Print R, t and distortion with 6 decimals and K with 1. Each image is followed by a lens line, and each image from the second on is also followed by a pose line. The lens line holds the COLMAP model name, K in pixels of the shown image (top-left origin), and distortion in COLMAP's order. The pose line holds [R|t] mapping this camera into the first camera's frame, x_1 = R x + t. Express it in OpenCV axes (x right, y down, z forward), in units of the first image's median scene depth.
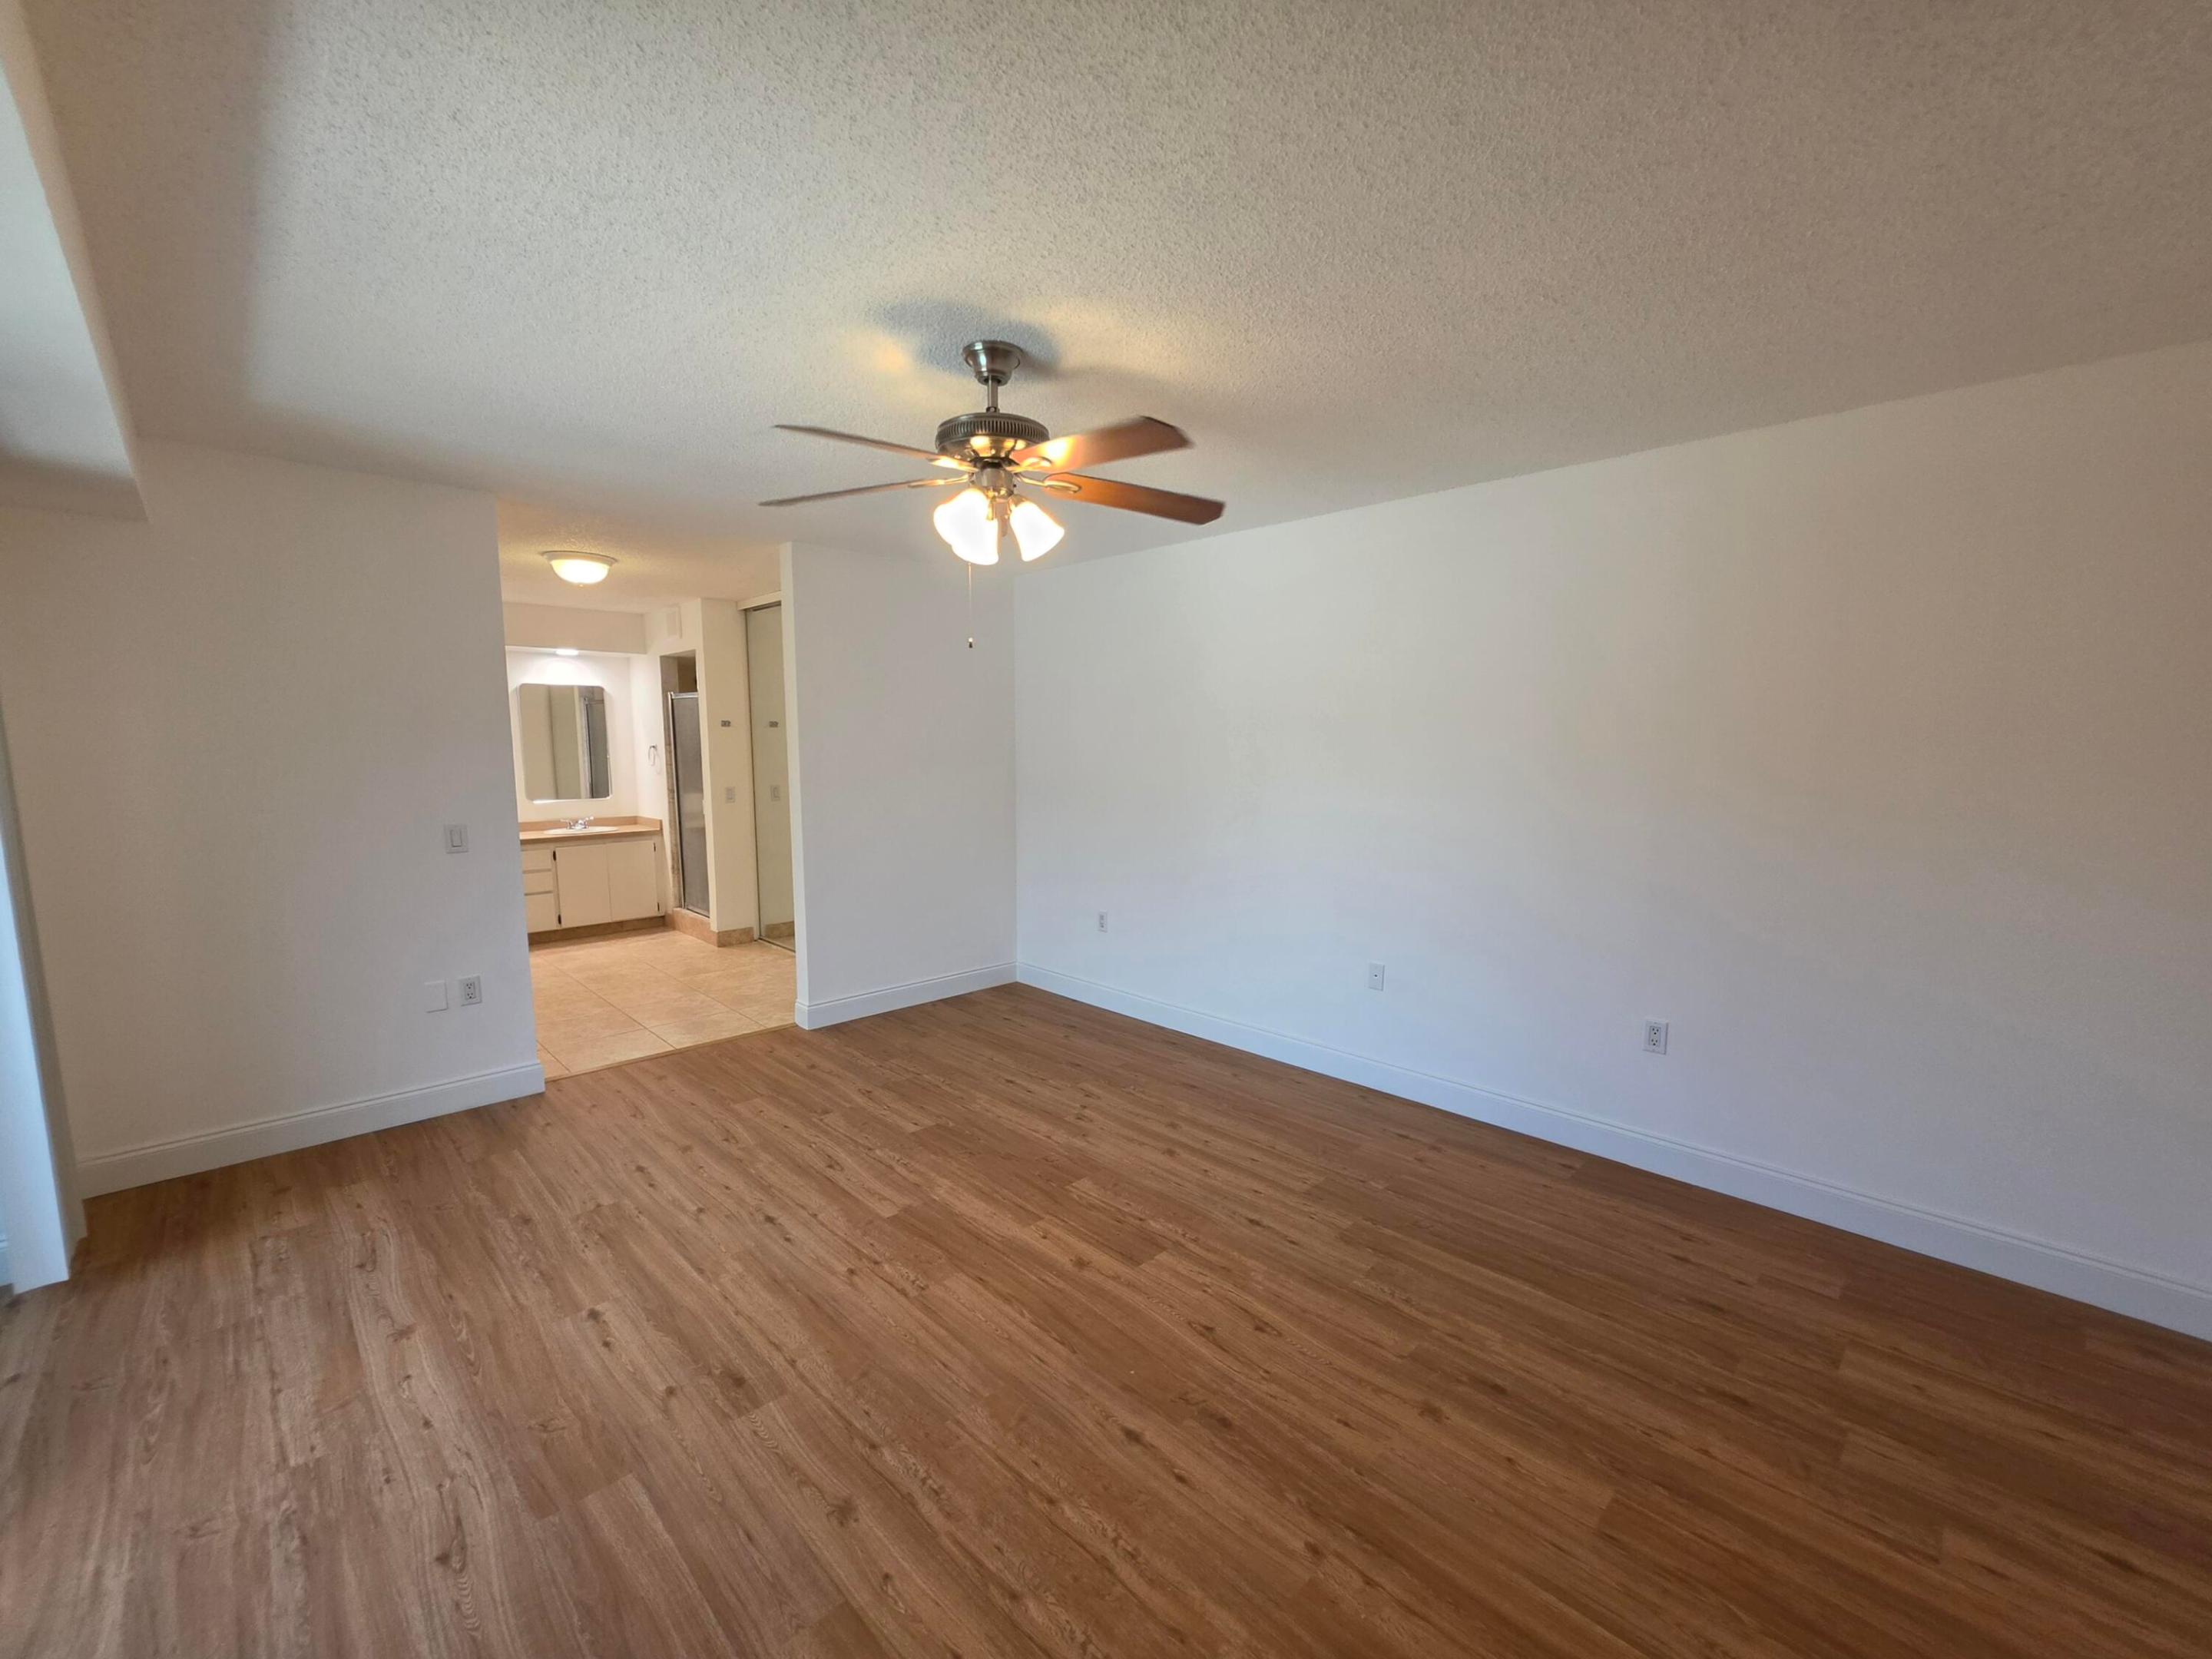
lens RADIAL K [[892.3, 0, 1098.5], [0, 892.3, 842.1], [0, 0, 1]] dist [-0.003949, 0.000890]
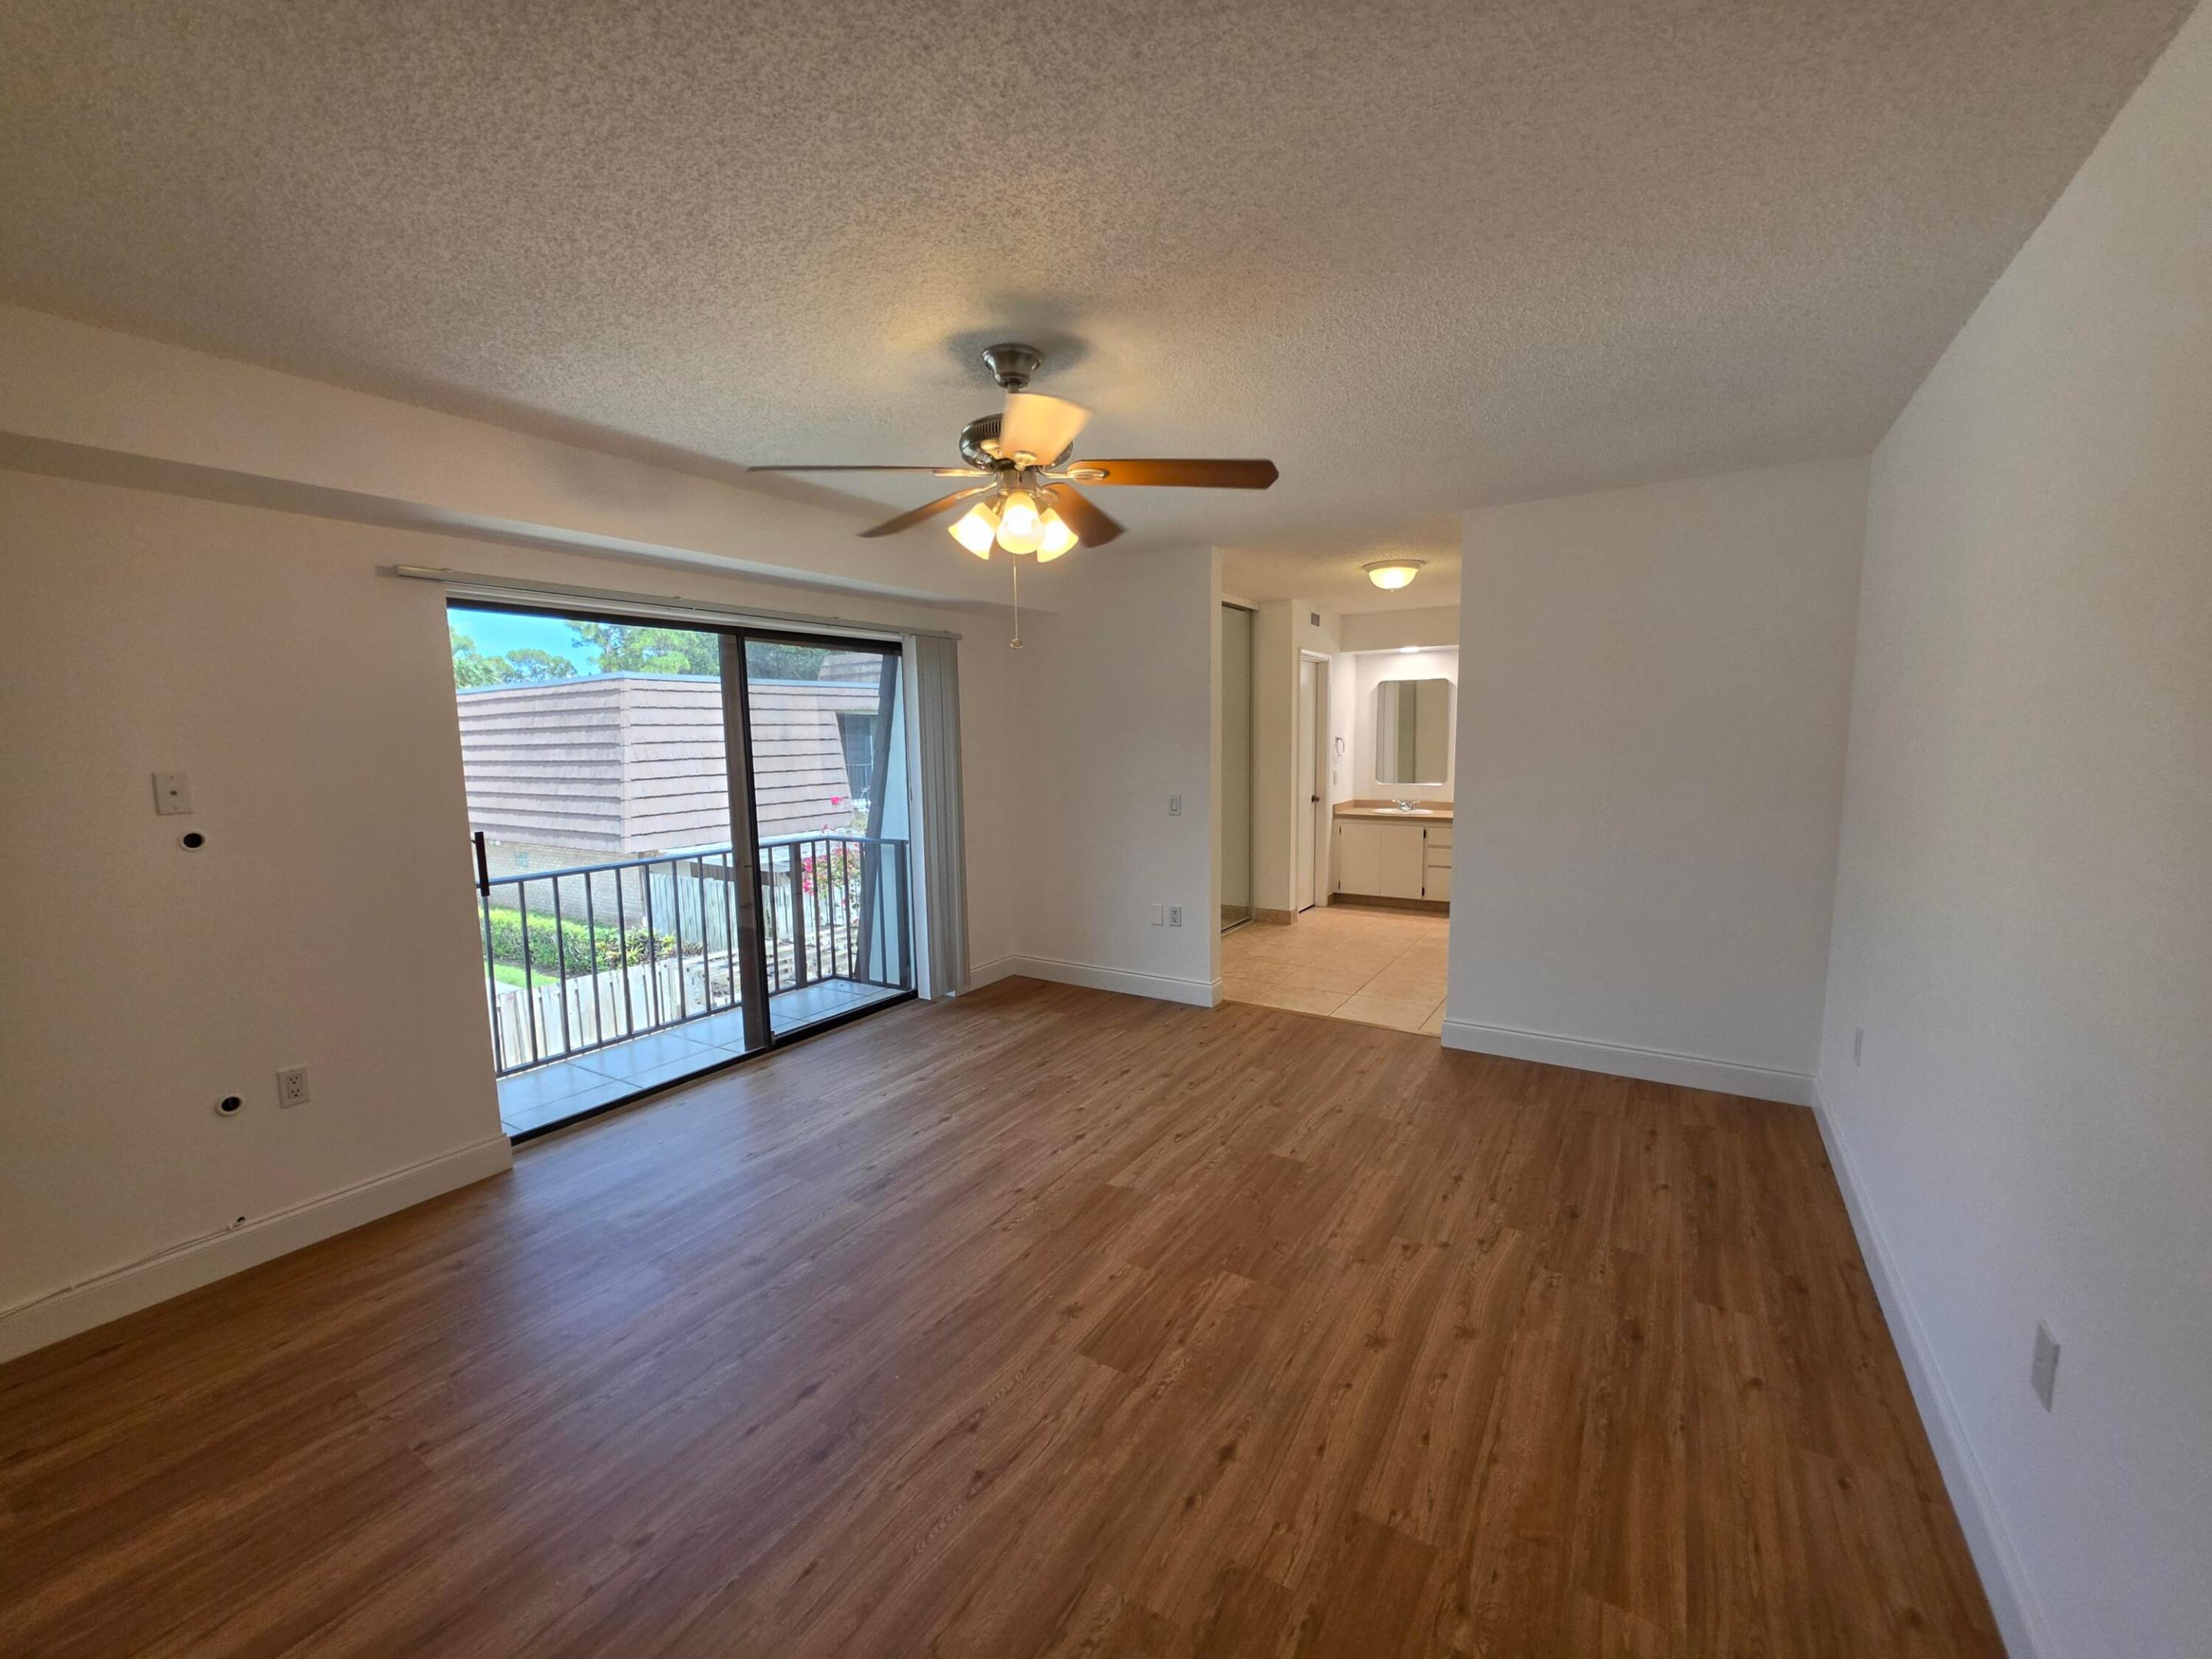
lens RADIAL K [[892.3, 0, 1098.5], [0, 892.3, 842.1], [0, 0, 1]] dist [-0.003949, 0.000890]
pose [[0.233516, 0.111440, -0.965946, 0.649002], [-0.092795, 0.991431, 0.091948, -0.066576], [0.967915, 0.068163, 0.241856, 0.626122]]
